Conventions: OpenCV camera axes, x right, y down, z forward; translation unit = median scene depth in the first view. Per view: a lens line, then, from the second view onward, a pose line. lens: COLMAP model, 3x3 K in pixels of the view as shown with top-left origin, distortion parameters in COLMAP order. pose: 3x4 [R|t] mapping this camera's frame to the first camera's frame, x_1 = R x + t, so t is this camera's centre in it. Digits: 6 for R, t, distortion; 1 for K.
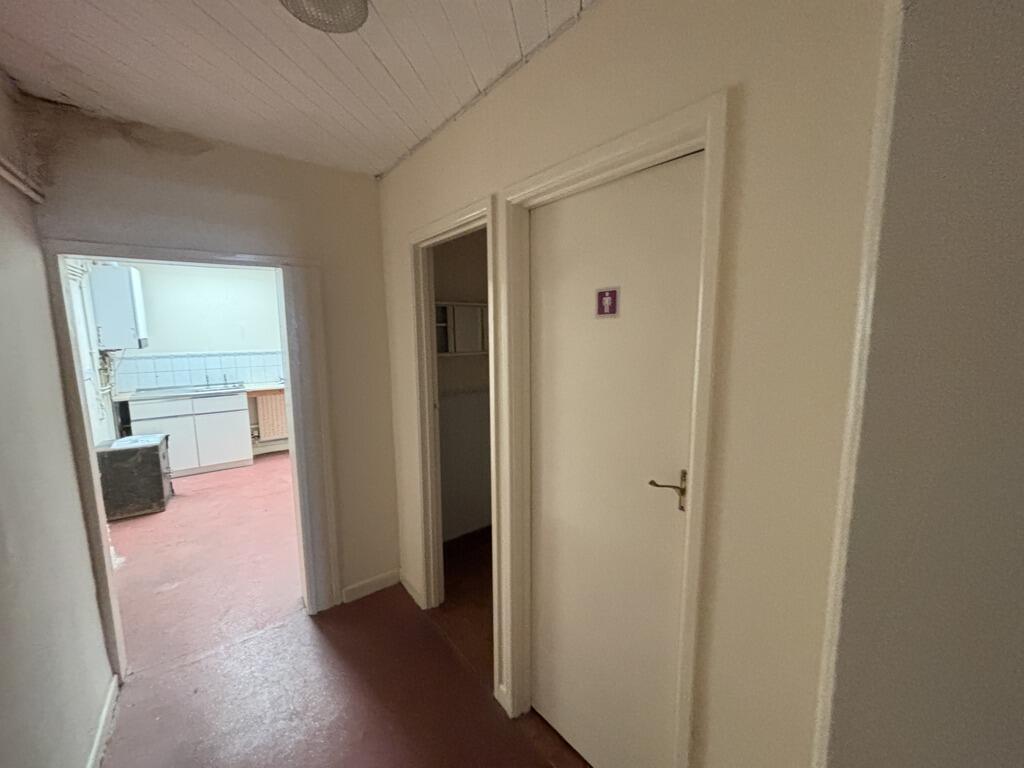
lens RADIAL K [[412.2, 0, 517.1], [0, 412.2, 382.1], [0, 0, 1]] dist [0.000446, 0.000180]
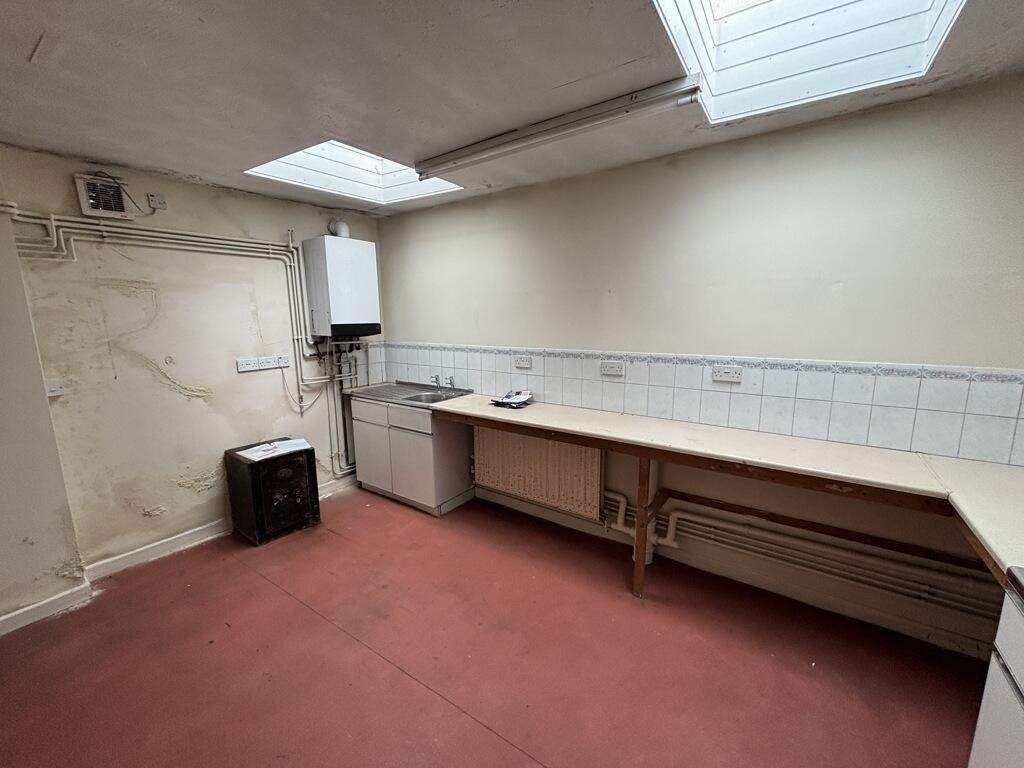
lens RADIAL K [[412.2, 0, 509.7], [0, 412.2, 384.4], [0, 0, 1]] dist [0.000446, 0.000180]
pose [[0.313676, 0.163256, -0.935390, -0.018605], [-0.118454, 0.984141, 0.132042, -0.137098], [0.942112, 0.069382, 0.328040, 1.061261]]
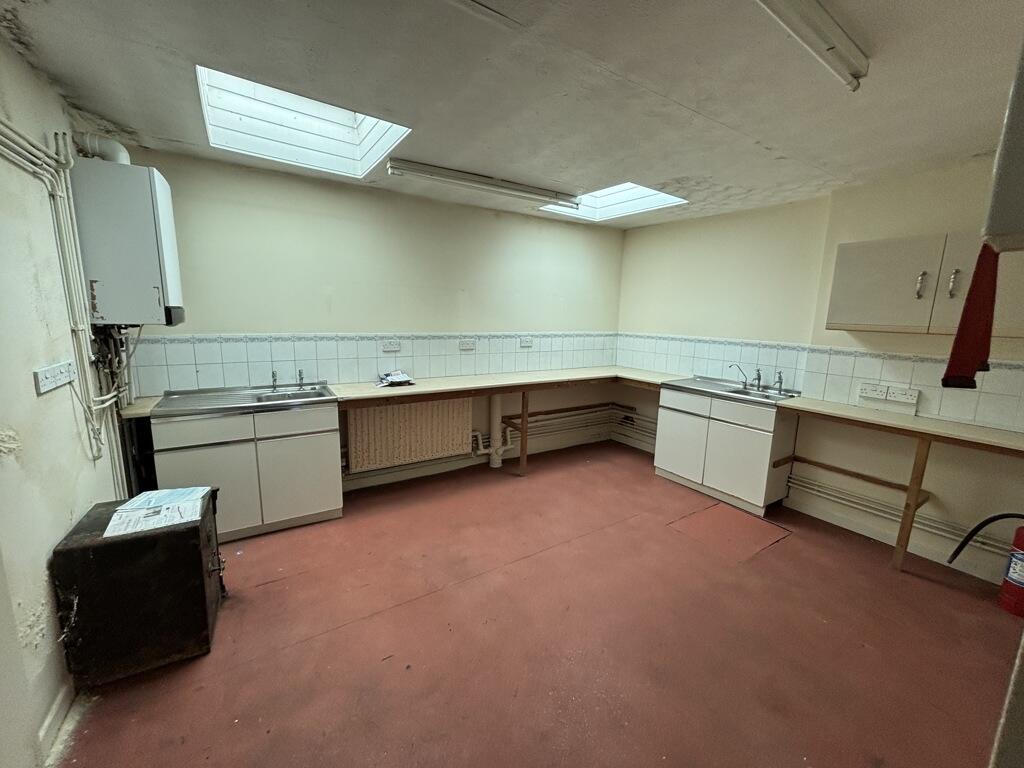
lens RADIAL K [[412.2, 0, 510.7], [0, 412.2, 386.0], [0, 0, 1]] dist [0.000446, 0.000180]
pose [[0.996615, 0.045035, -0.068774, -0.424510], [-0.042232, 0.998238, 0.041689, -0.042682], [0.070530, -0.038643, 0.996761, 0.487103]]
